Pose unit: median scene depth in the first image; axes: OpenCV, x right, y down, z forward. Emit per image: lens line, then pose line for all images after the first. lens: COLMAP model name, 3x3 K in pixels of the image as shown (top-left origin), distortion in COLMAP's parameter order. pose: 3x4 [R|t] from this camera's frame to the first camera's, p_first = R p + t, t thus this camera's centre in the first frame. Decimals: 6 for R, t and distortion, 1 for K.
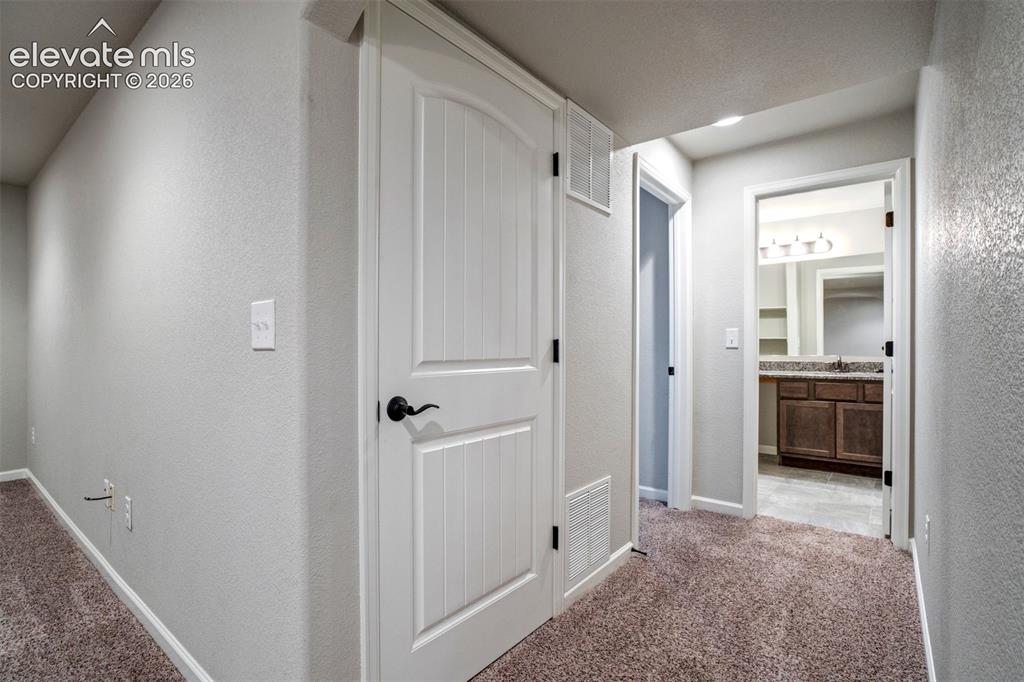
lens RADIAL K [[470.2, 0, 518.3], [0, 470.2, 351.3], [0, 0, 1]] dist [-0.015800, 0.000954]
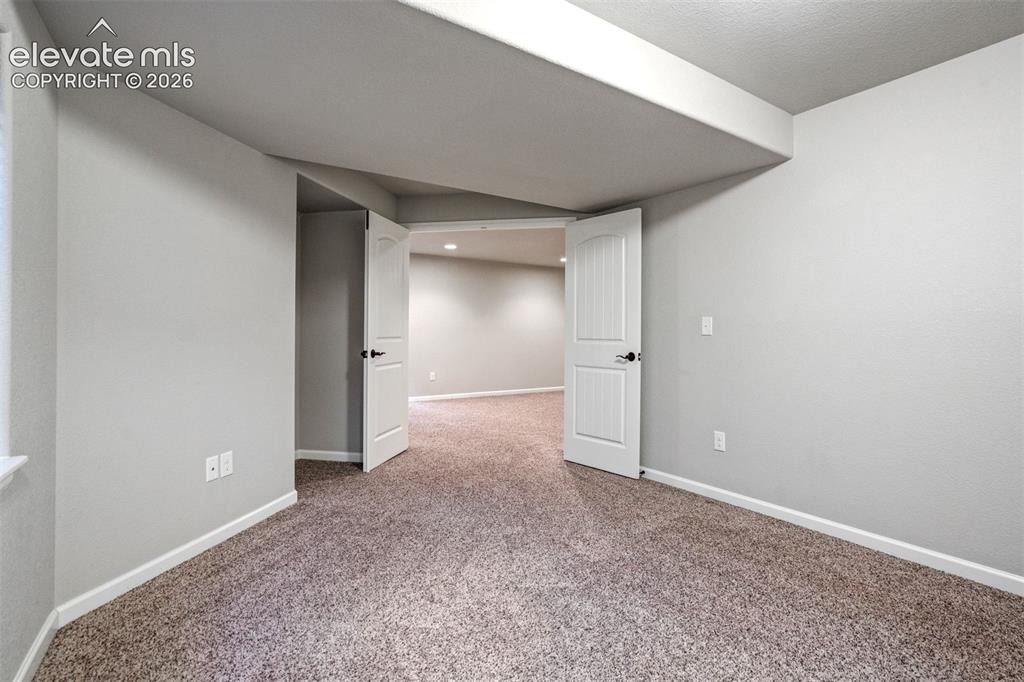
lens RADIAL K [[479.8, 0, 514.0], [0, 479.8, 326.8], [0, 0, 1]] dist [-0.001443, 0.000543]
pose [[0.768014, 0.010549, 0.640346, -1.123275], [0.000648, 0.999851, -0.017248, 0.009141], [-0.640433, 0.013661, 0.767893, -1.278116]]
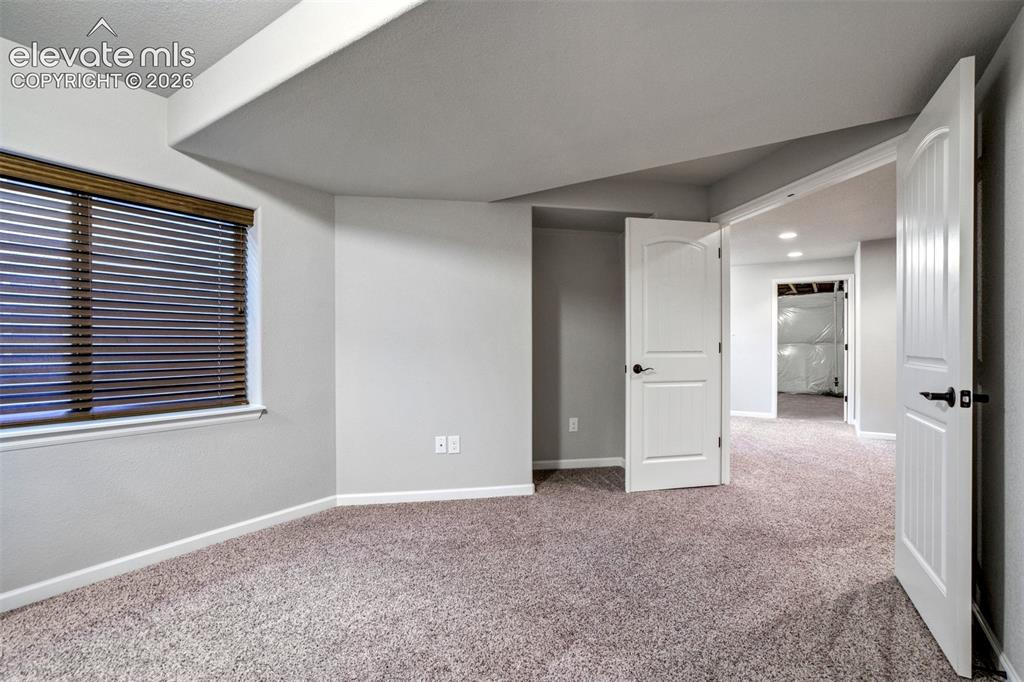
lens RADIAL K [[470.2, 0, 518.3], [0, 470.2, 351.3], [0, 0, 1]] dist [-0.015800, 0.000954]
pose [[0.892164, 0.000462, -0.451711, 0.239684], [0.002464, 0.999980, 0.005888, 0.006450], [0.451704, -0.006366, 0.892145, -1.195332]]
